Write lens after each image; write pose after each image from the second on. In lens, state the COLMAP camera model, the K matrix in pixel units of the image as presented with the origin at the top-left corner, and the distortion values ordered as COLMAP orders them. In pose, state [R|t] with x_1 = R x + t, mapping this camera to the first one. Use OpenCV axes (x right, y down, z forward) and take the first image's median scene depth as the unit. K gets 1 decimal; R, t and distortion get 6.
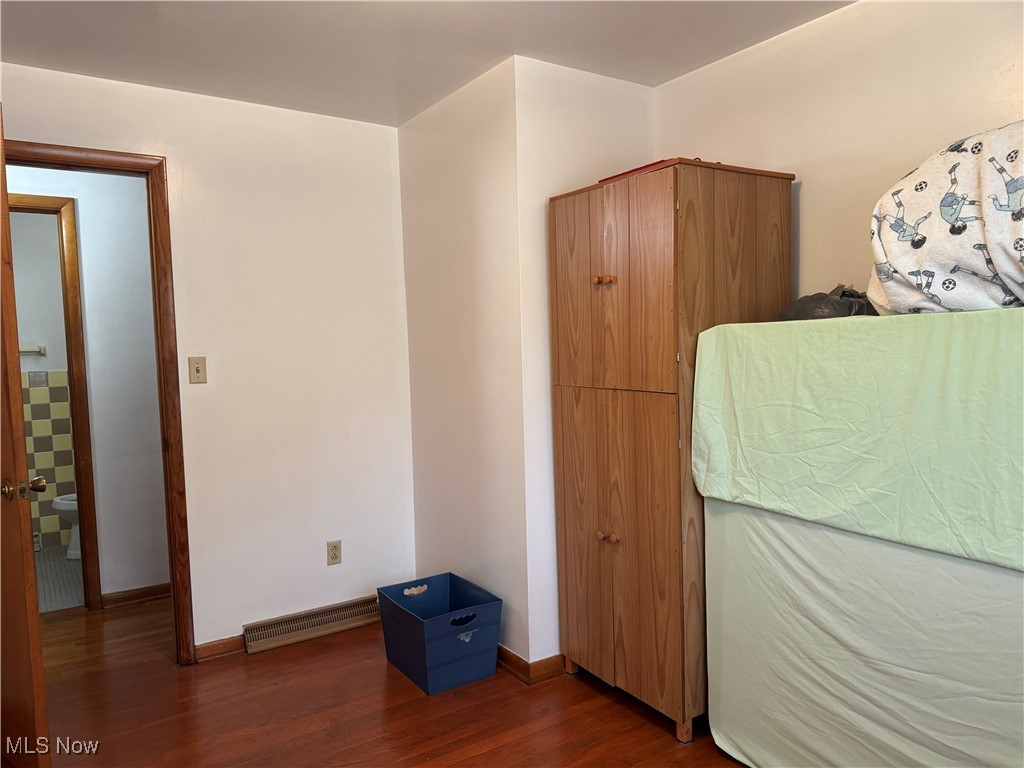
lens RADIAL K [[711.4, 0, 512.0], [0, 711.4, 384.0], [0, 0, 1]] dist [-0.000145, -0.000204]
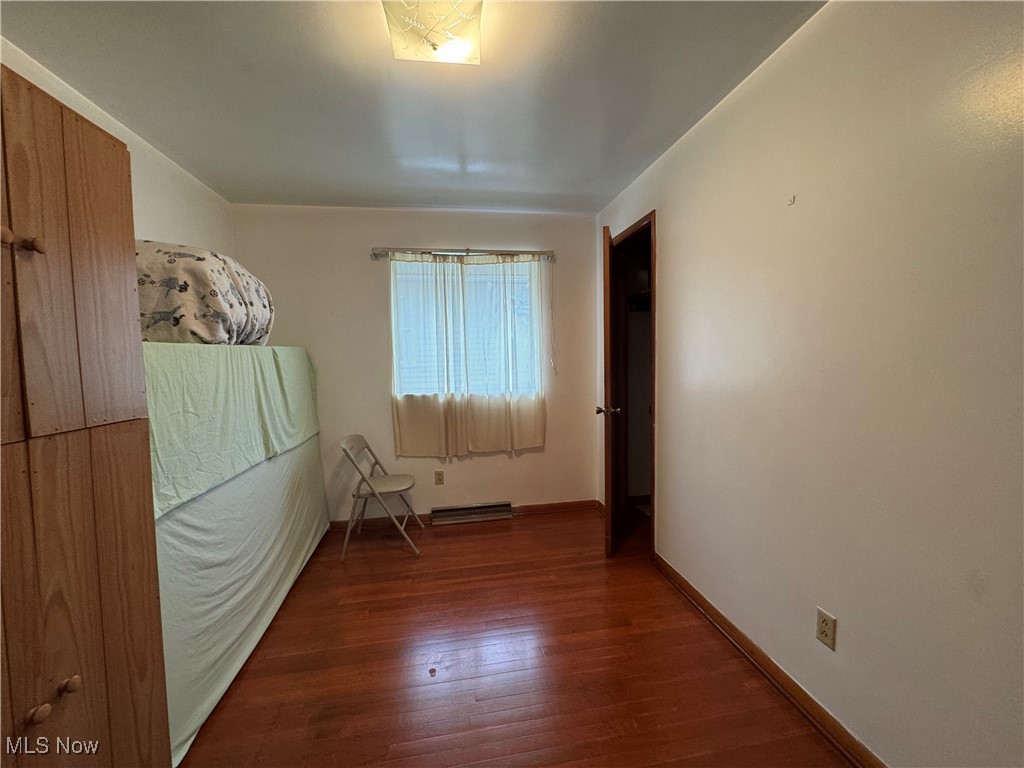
lens RADIAL K [[407.0, 0, 512.0], [0, 407.0, 384.0], [0, 0, 1]] dist [-0.000452, -0.000004]
pose [[-0.915449, 0.020871, 0.401893, -0.411476], [0.072282, 0.990941, 0.113186, -0.054755], [-0.395890, 0.132666, -0.908665, 1.379343]]
